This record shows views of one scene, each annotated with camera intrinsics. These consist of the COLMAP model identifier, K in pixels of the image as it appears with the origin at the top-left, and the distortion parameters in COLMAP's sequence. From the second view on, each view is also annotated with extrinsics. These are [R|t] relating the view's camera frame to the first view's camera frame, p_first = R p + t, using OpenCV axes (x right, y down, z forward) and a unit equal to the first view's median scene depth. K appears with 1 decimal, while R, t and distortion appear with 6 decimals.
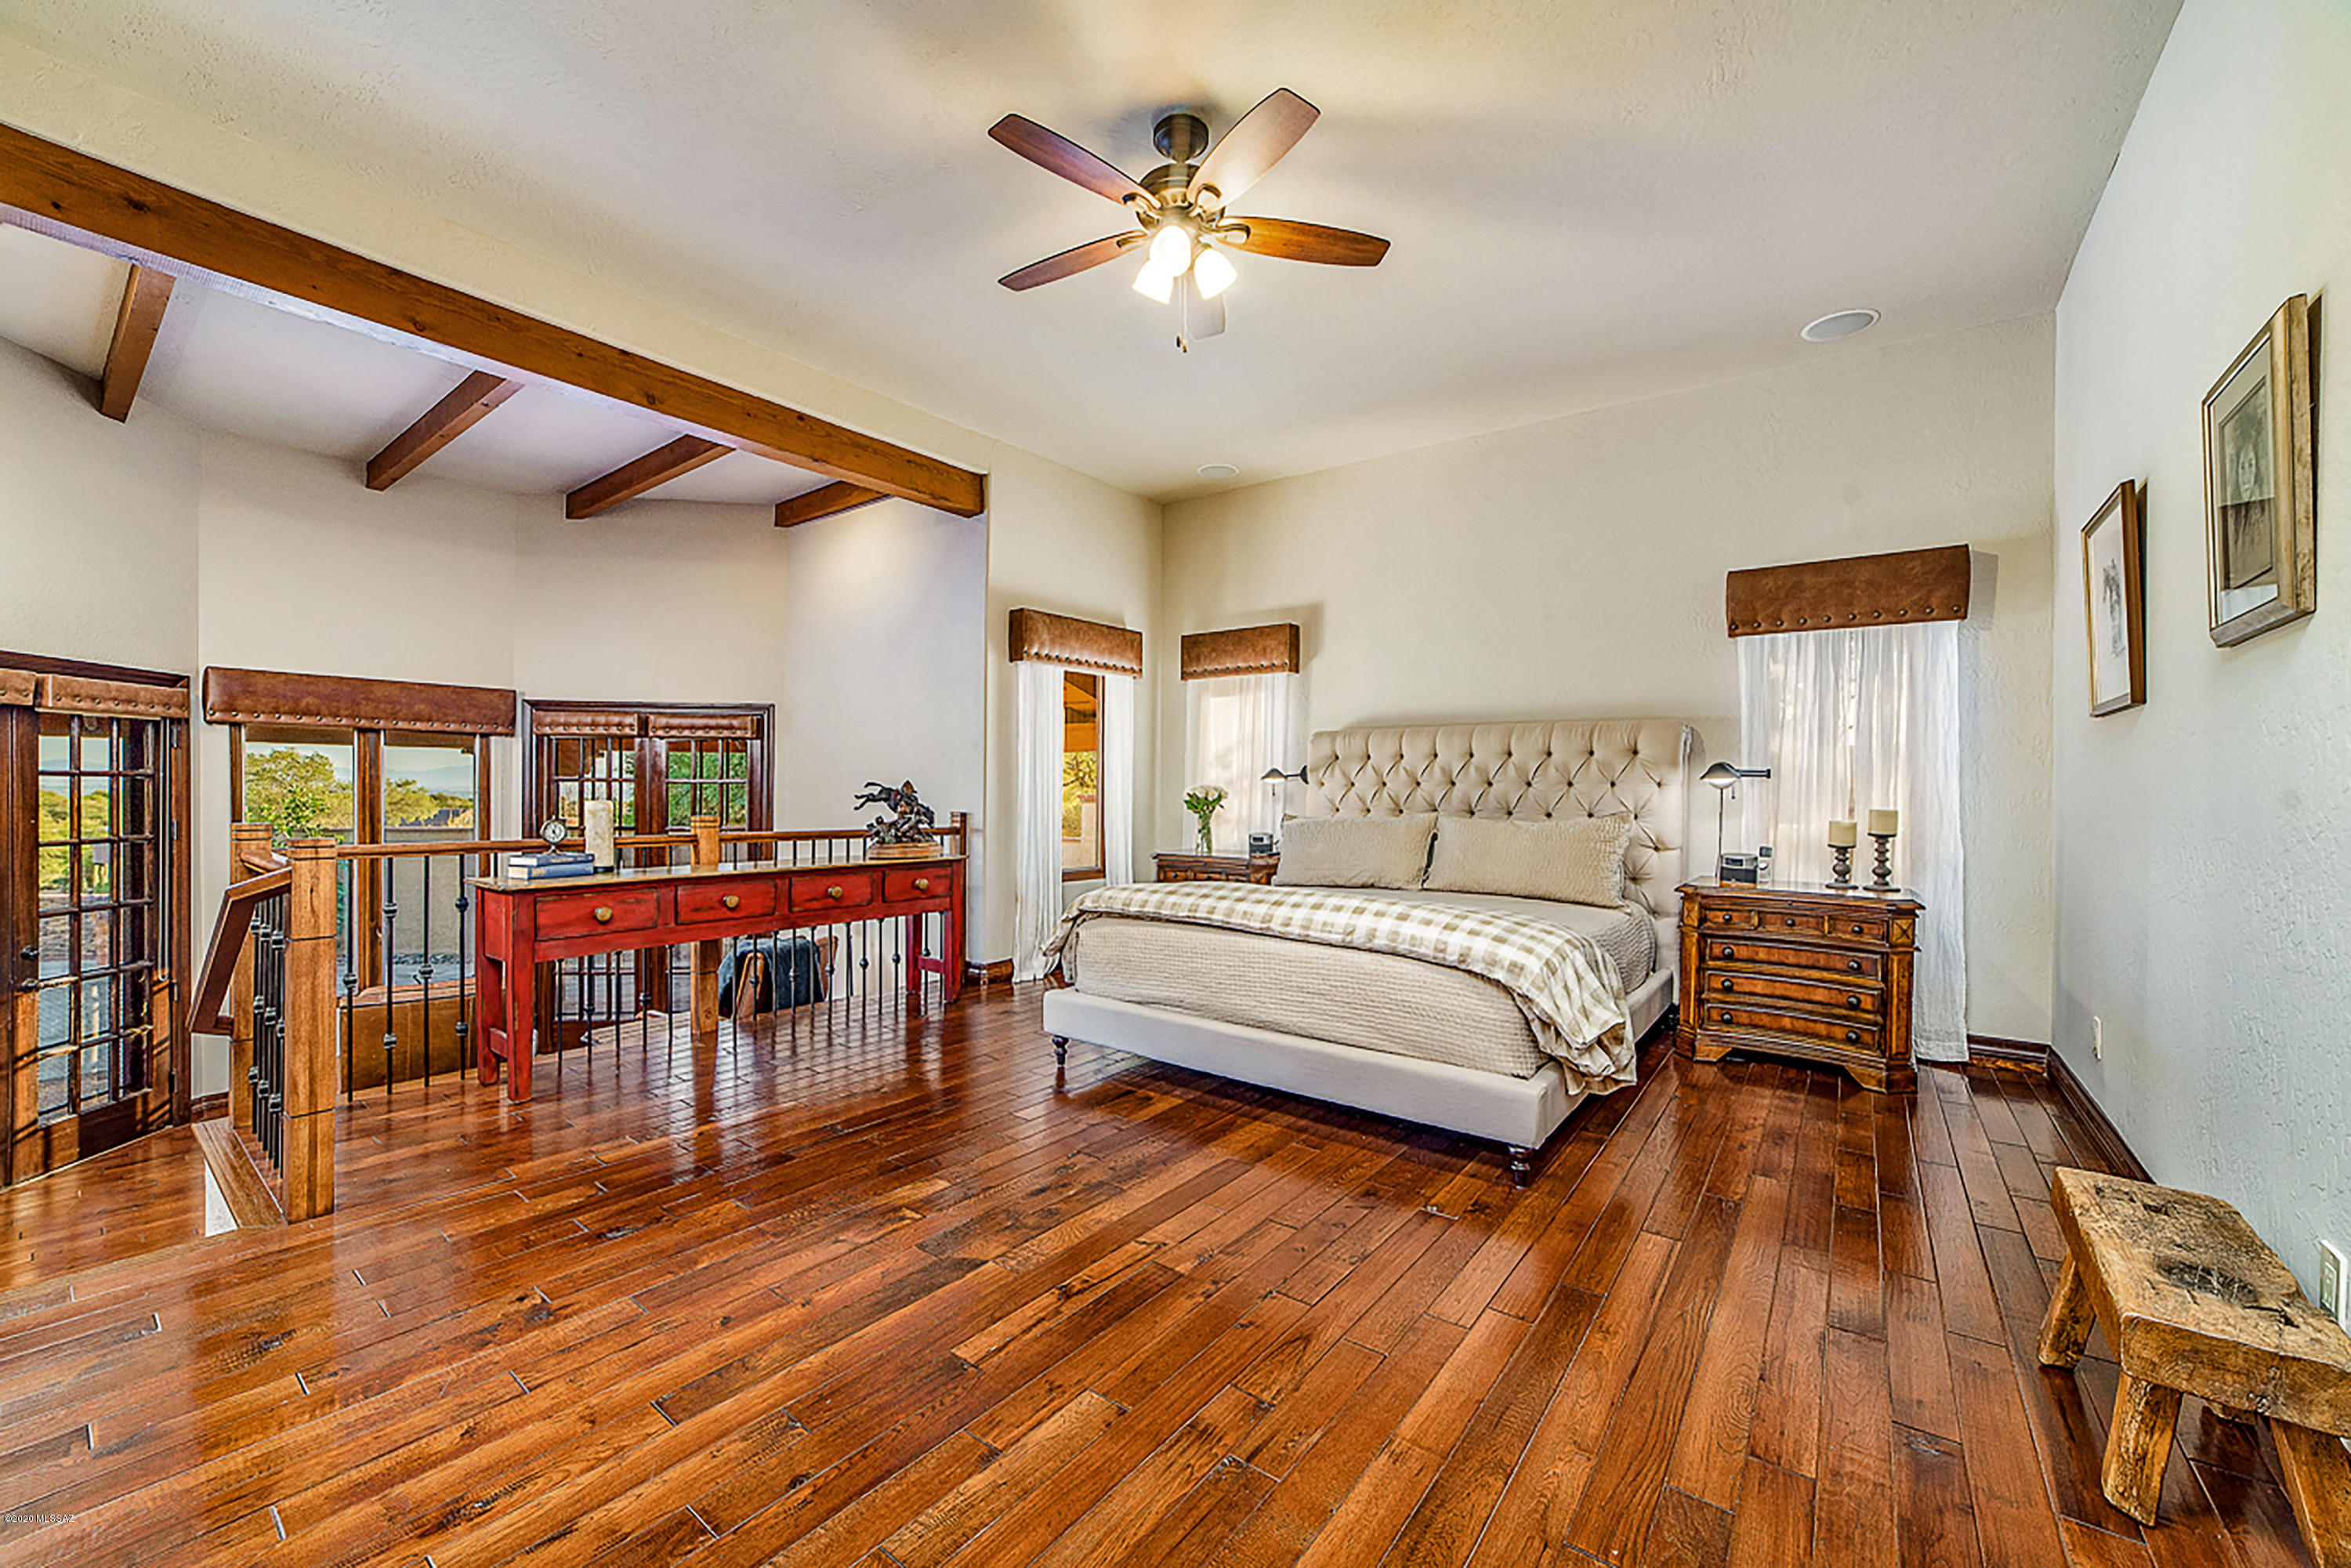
lens RADIAL K [[936.3, 0, 1189.5], [0, 936.3, 788.2], [0, 0, 1]] dist [-0.018425, 0.006248]
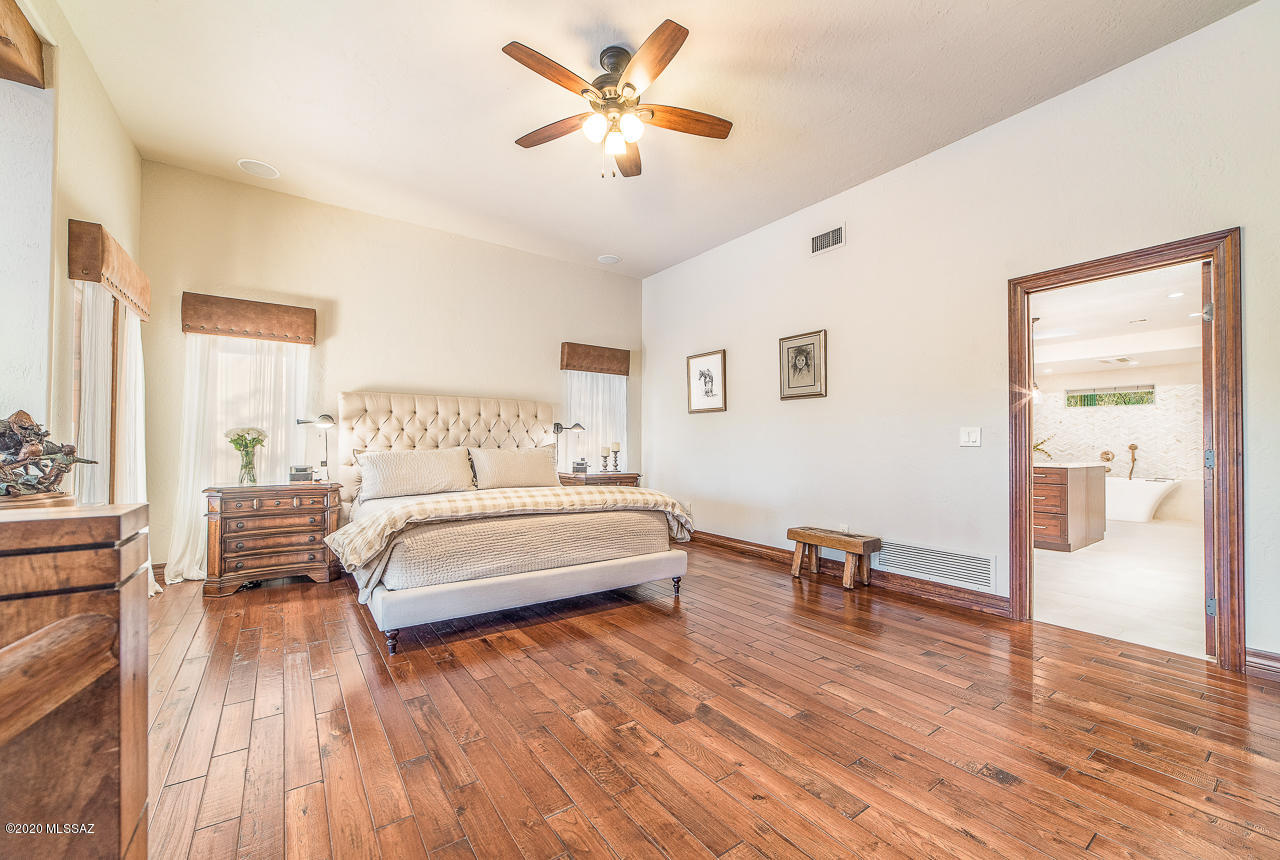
lens RADIAL K [[509.8, 0, 645.5], [0, 509.8, 436.3], [0, 0, 1]] dist [-0.018425, 0.006248]
pose [[0.284150, 0.007449, 0.958751, -0.628815], [-0.003680, 0.999971, -0.006678, 0.014684], [-0.958773, -0.001631, 0.284169, 0.461601]]
